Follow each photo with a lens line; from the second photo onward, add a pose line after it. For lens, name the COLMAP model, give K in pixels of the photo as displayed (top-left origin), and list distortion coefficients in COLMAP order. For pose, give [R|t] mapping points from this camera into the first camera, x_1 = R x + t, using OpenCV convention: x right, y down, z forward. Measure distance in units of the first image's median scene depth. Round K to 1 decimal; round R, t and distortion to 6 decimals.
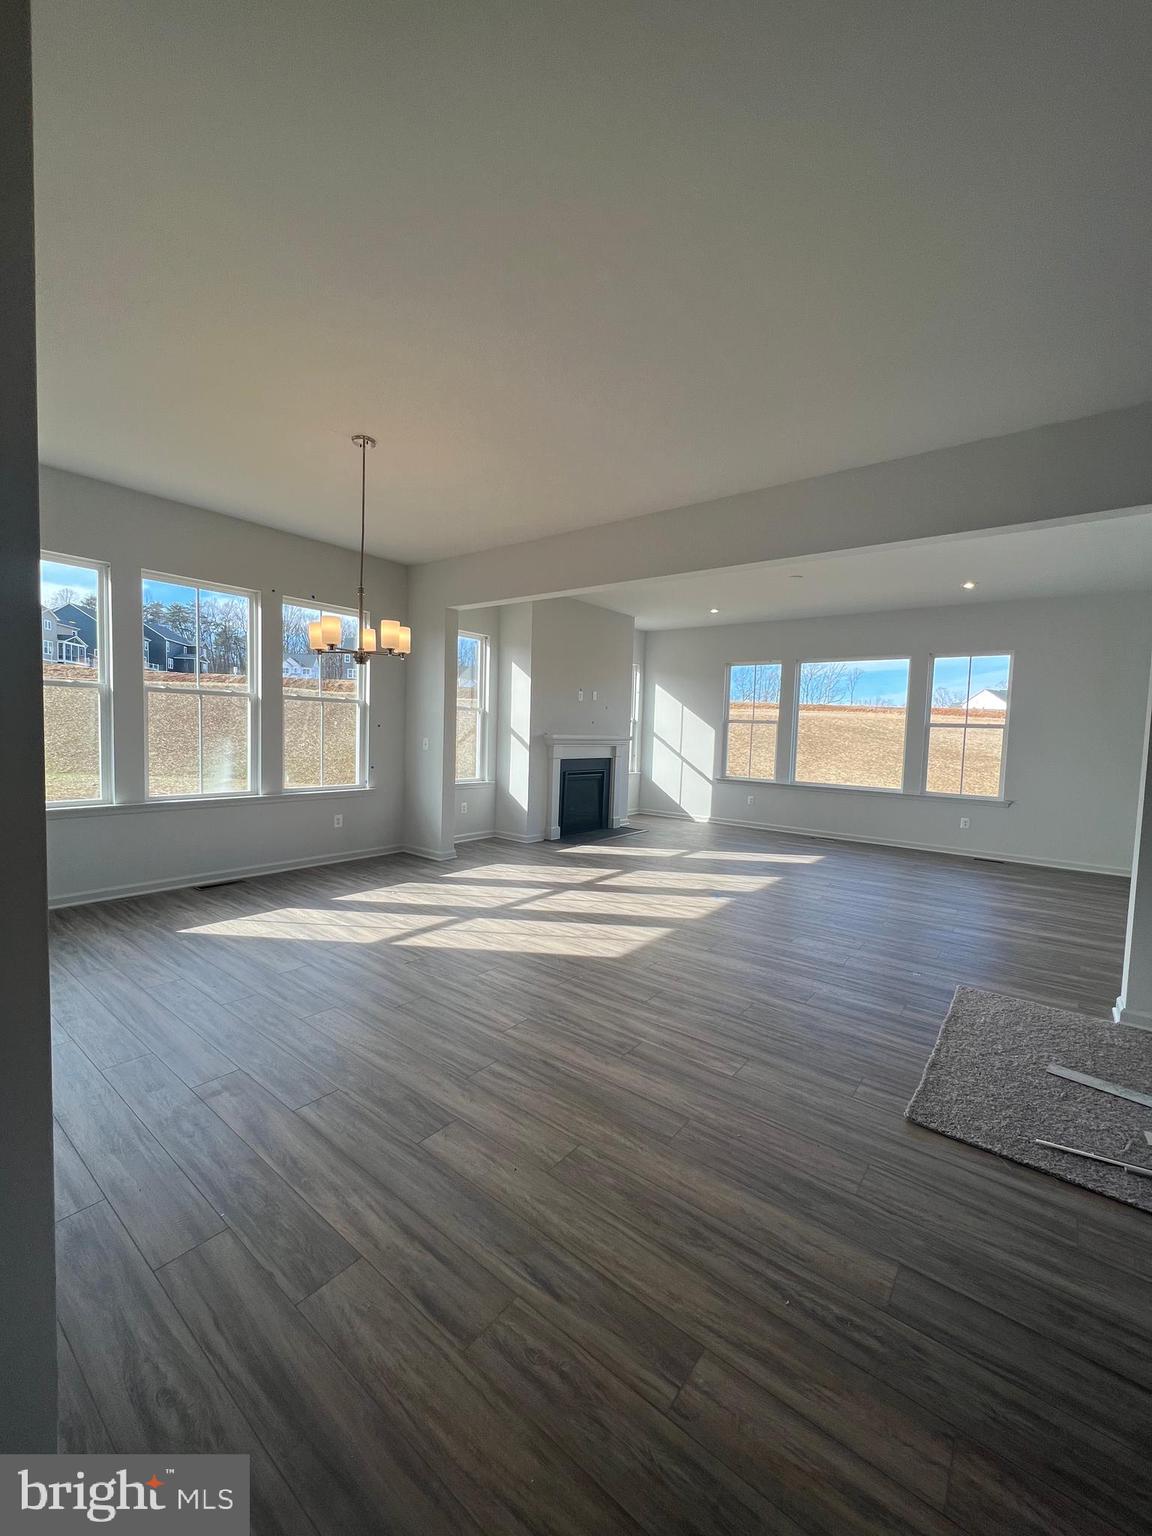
lens RADIAL K [[617.5, 0, 579.0], [0, 617.5, 762.8], [0, 0, 1]] dist [-0.003715, 0.001425]
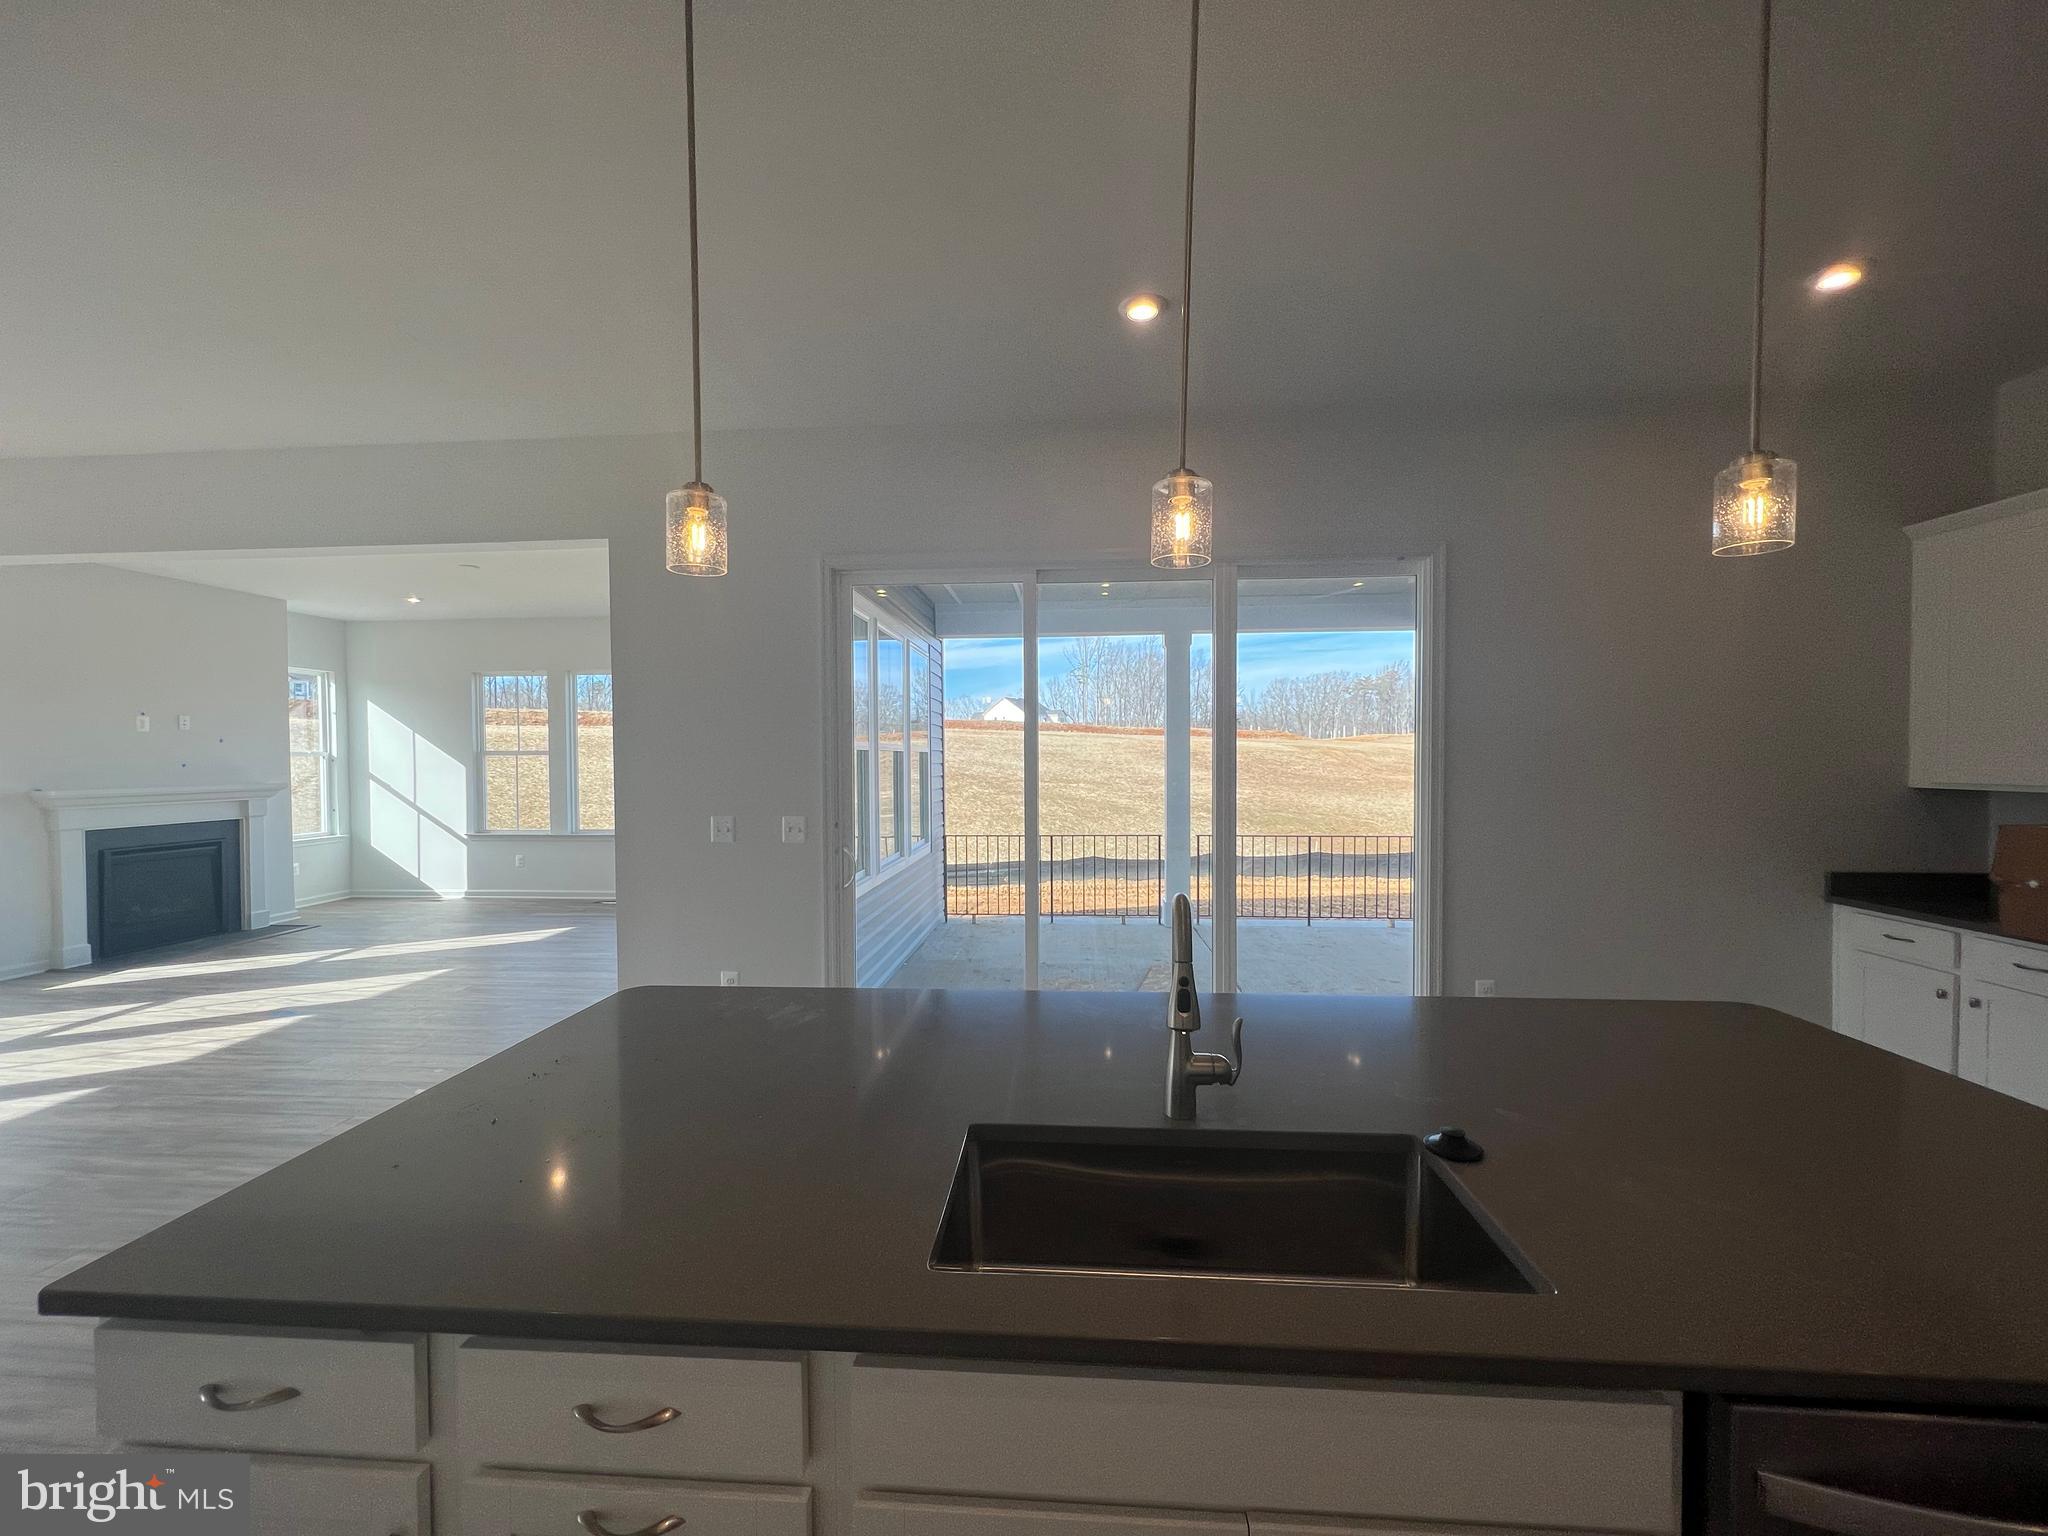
lens RADIAL K [[823.4, 0, 1028.4], [0, 823.4, 770.7], [0, 0, 1]] dist [-0.003715, 0.001425]
pose [[0.824919, -0.048903, 0.563131, 0.232540], [0.064781, 0.997865, -0.008240, 0.001150], [-0.561526, 0.043278, 0.826326, -0.142598]]
